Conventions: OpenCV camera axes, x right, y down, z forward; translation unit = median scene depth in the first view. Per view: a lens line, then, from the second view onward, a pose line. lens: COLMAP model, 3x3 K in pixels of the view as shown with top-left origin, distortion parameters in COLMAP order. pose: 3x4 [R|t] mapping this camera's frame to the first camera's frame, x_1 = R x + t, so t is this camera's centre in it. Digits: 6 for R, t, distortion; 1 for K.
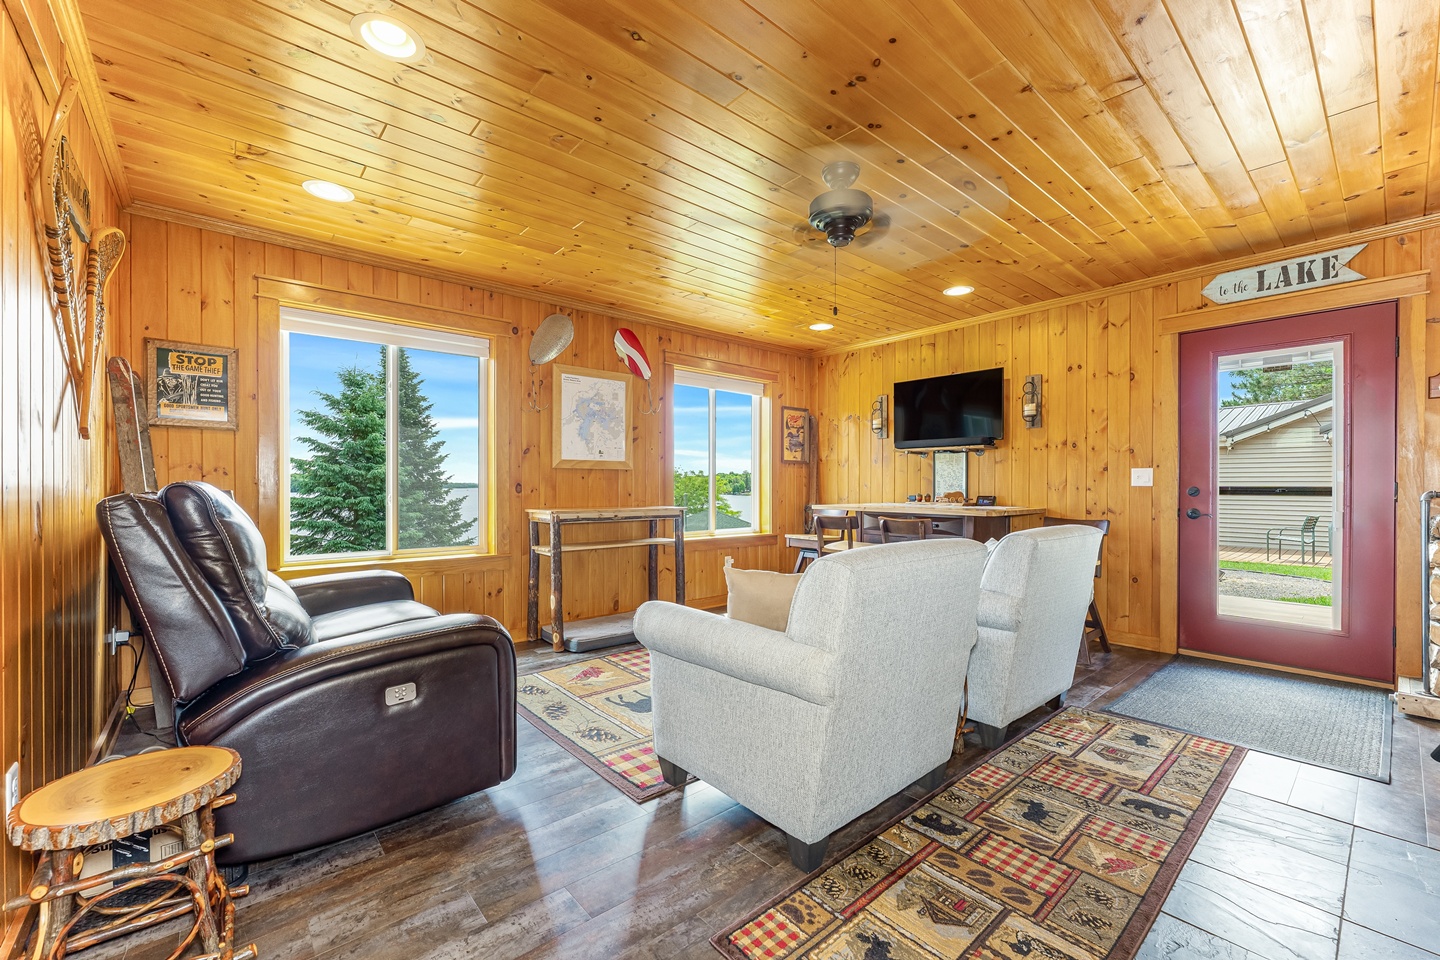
lens RADIAL K [[583.5, 0, 712.1], [0, 583.5, 492.1], [0, 0, 1]] dist [-0.000171, -0.000680]
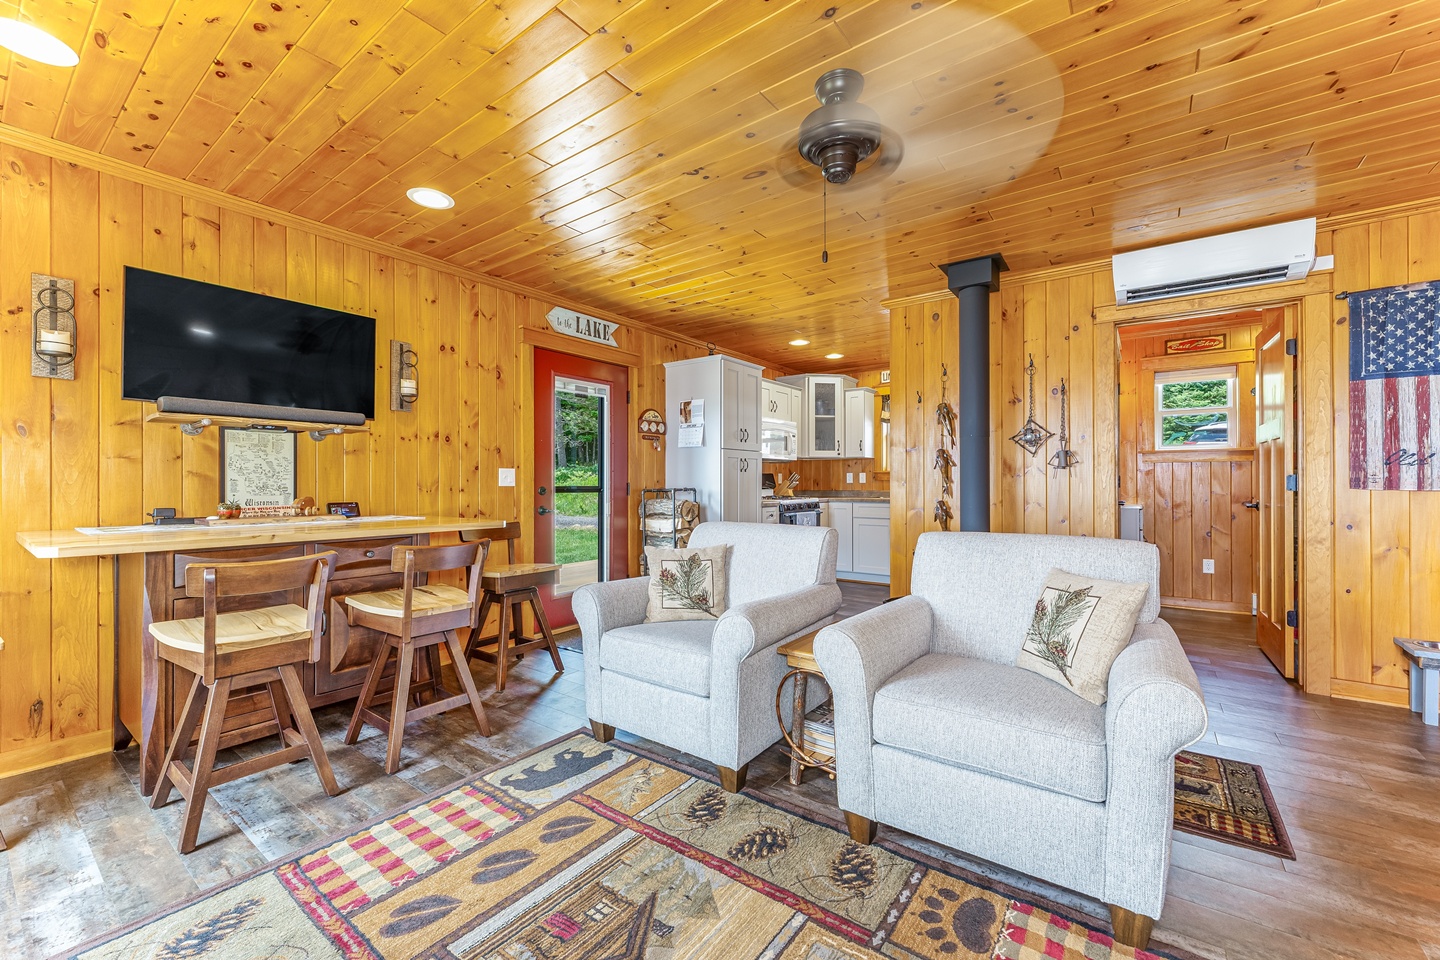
lens RADIAL K [[583.5, 0, 725.5], [0, 583.5, 480.4], [0, 0, 1]] dist [-0.000171, -0.000680]
pose [[-0.234631, 0.002341, 0.972082, -0.317841], [0.013573, 0.999908, 0.000868, -0.015793], [-0.971990, 0.013398, -0.234641, 0.843385]]
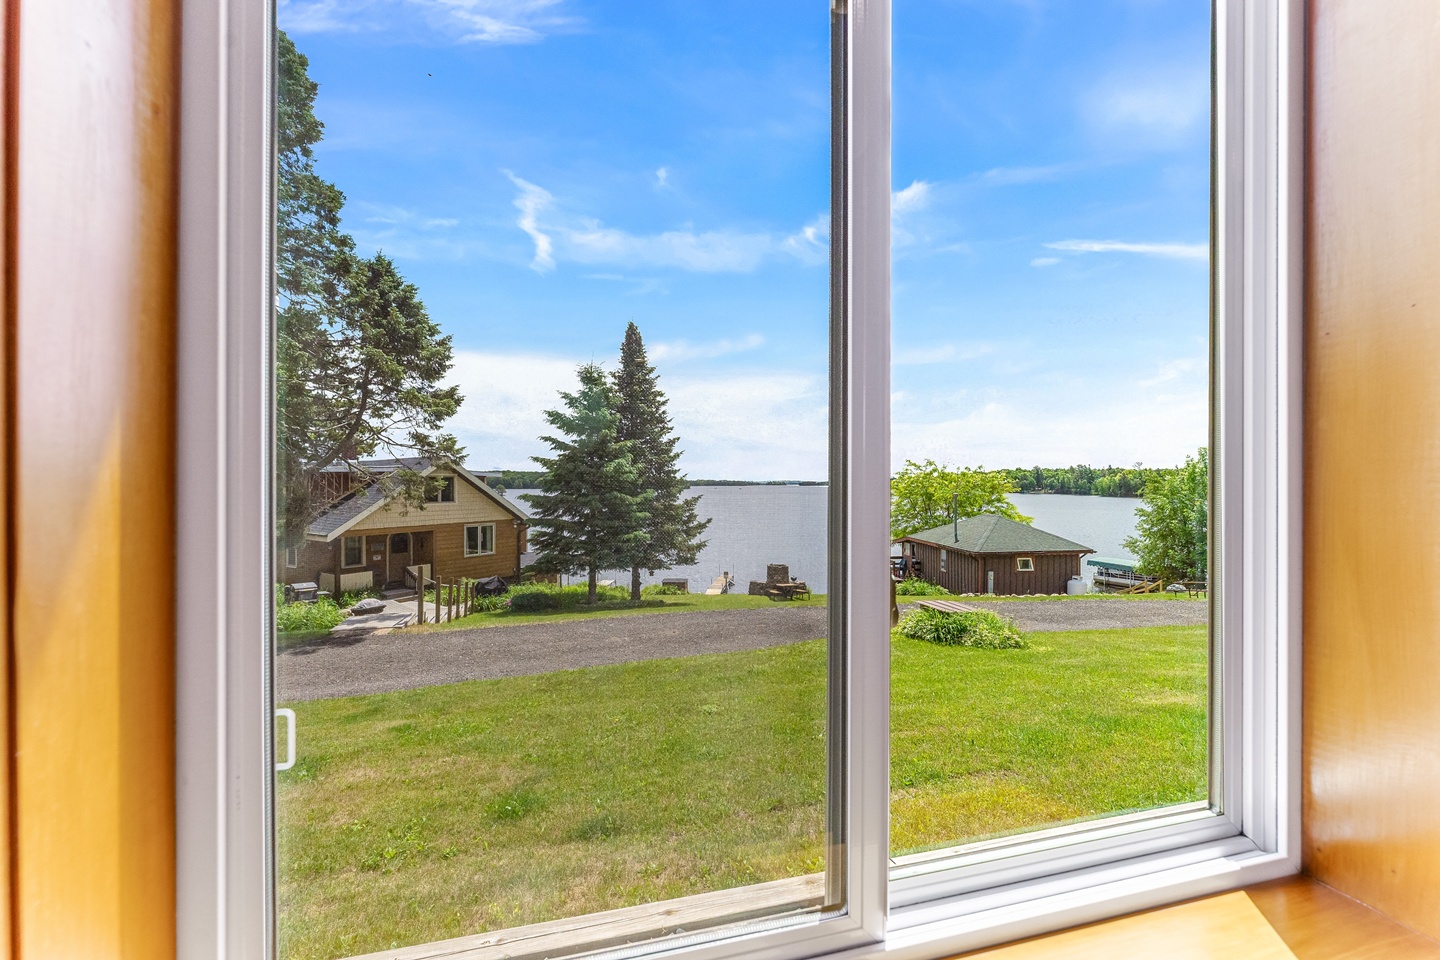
lens RADIAL K [[583.5, 0, 721.9], [0, 583.5, 491.0], [0, 0, 1]] dist [-0.000171, -0.000680]
pose [[0.905209, 0.005880, -0.424925, 0.051870], [-0.005402, 0.999983, 0.002330, -0.016980], [0.424932, 0.000186, 0.905225, 1.196052]]
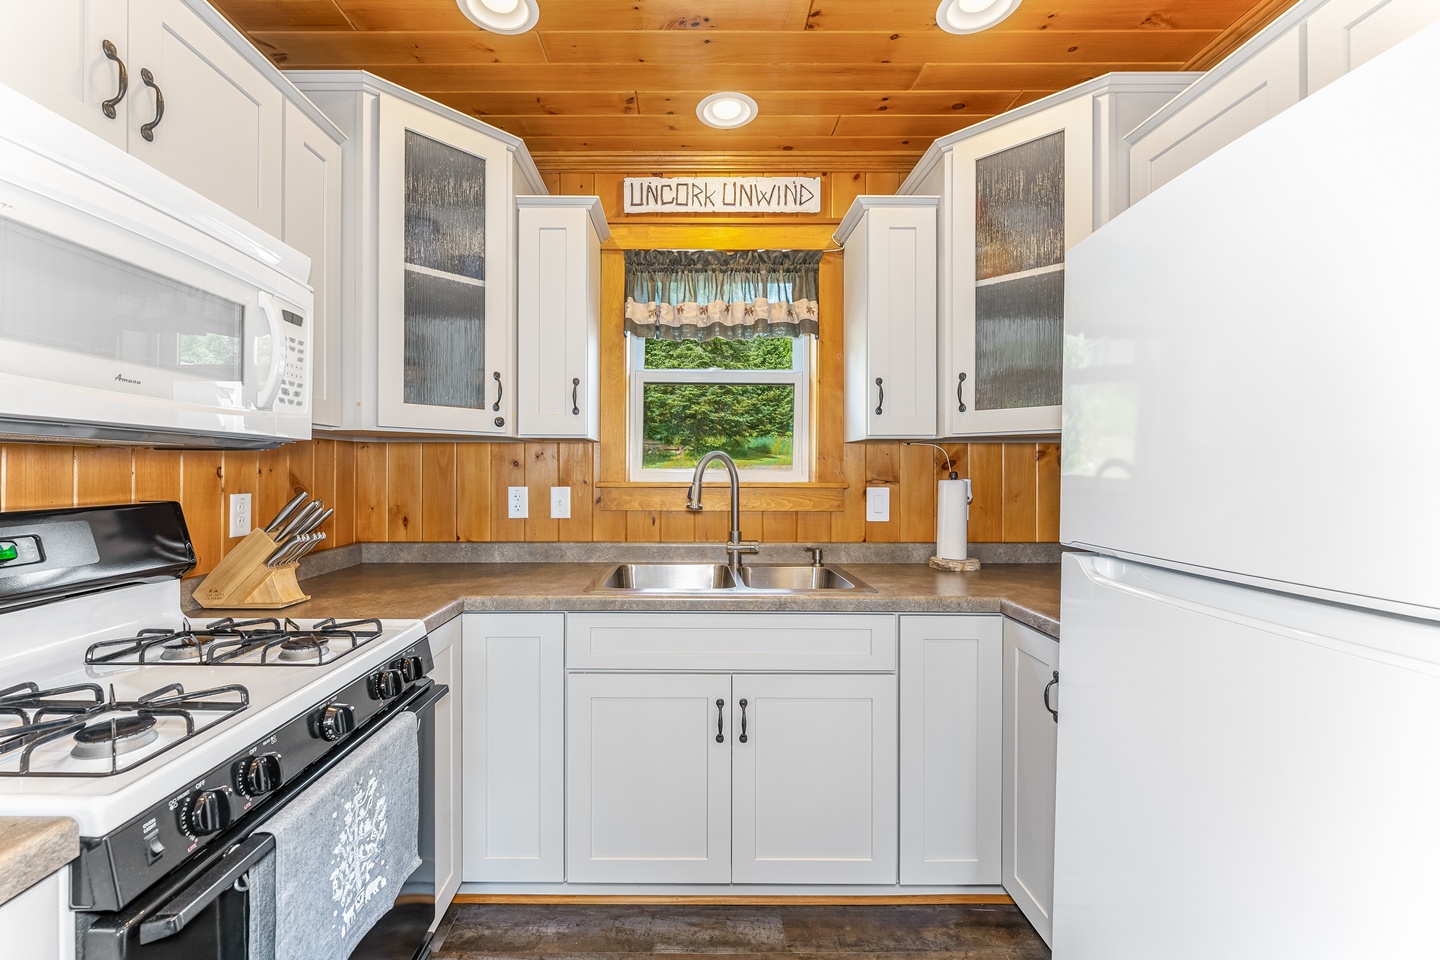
lens RADIAL K [[602.7, 0, 688.1], [0, 602.7, 470.0], [0, 0, 1]] dist [-0.001740, -0.000341]
pose [[-0.760183, -0.001362, 0.649707, 0.767924], [0.004530, 0.999962, 0.007397, -0.049328], [-0.649693, 0.008566, -0.760148, 0.413599]]
